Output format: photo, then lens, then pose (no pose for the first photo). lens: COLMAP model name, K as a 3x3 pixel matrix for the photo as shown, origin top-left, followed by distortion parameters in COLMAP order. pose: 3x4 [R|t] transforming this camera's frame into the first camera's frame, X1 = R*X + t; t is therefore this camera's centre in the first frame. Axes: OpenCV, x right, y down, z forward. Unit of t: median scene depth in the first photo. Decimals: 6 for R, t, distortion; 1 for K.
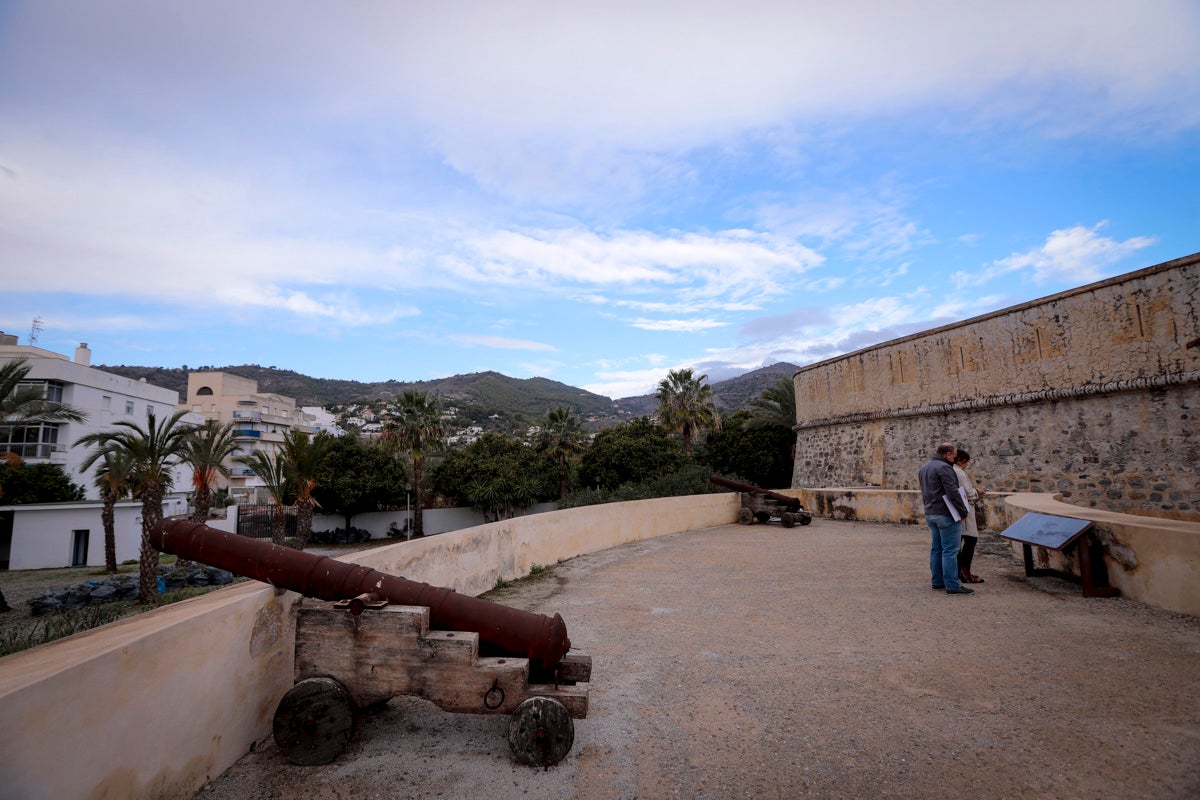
lens RADIAL K [[547.7, 0, 596.9], [0, 547.7, 397.1], [0, 0, 1]] dist [-0.055193, 0.019693]
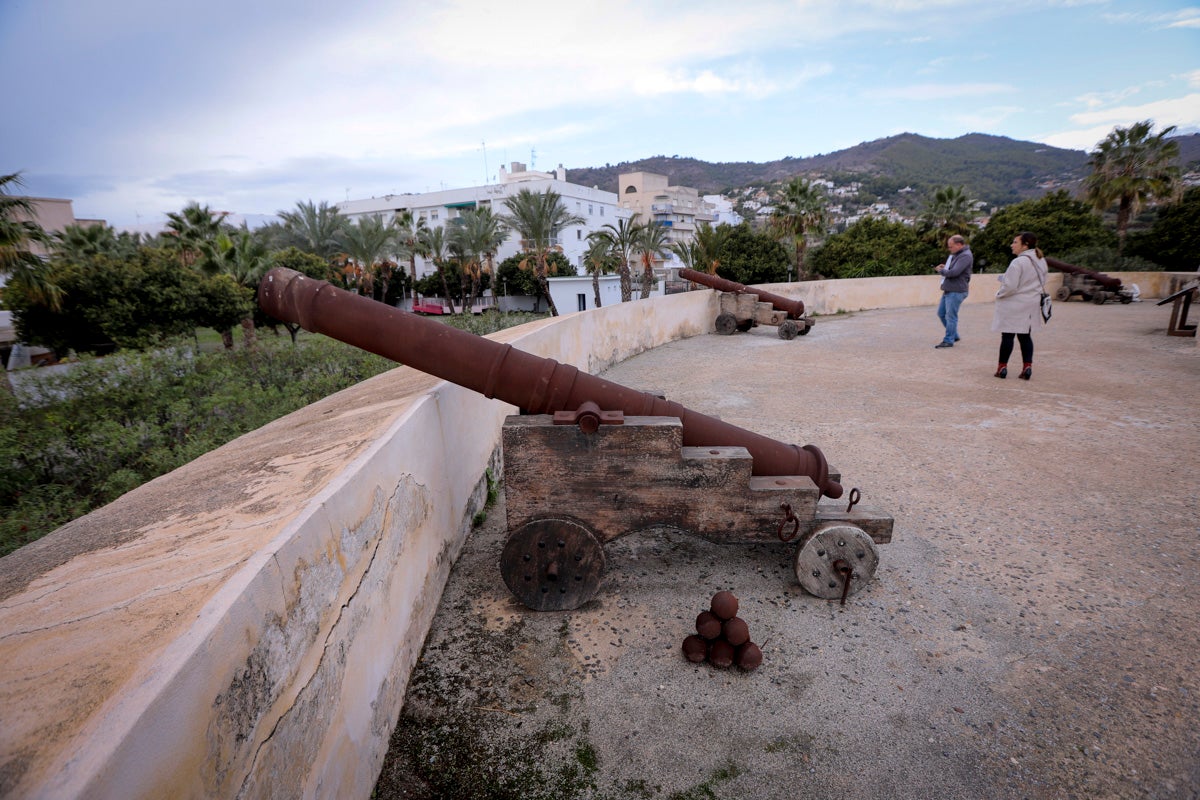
lens RADIAL K [[550.3, 0, 591.1], [0, 550.3, 394.2], [0, 0, 1]] dist [-0.052064, 0.024269]
pose [[0.769644, 0.151499, -0.620239, 0.090670], [0.092940, 0.934509, 0.343590, -0.023964], [0.631672, -0.322087, 0.705159, -0.186464]]
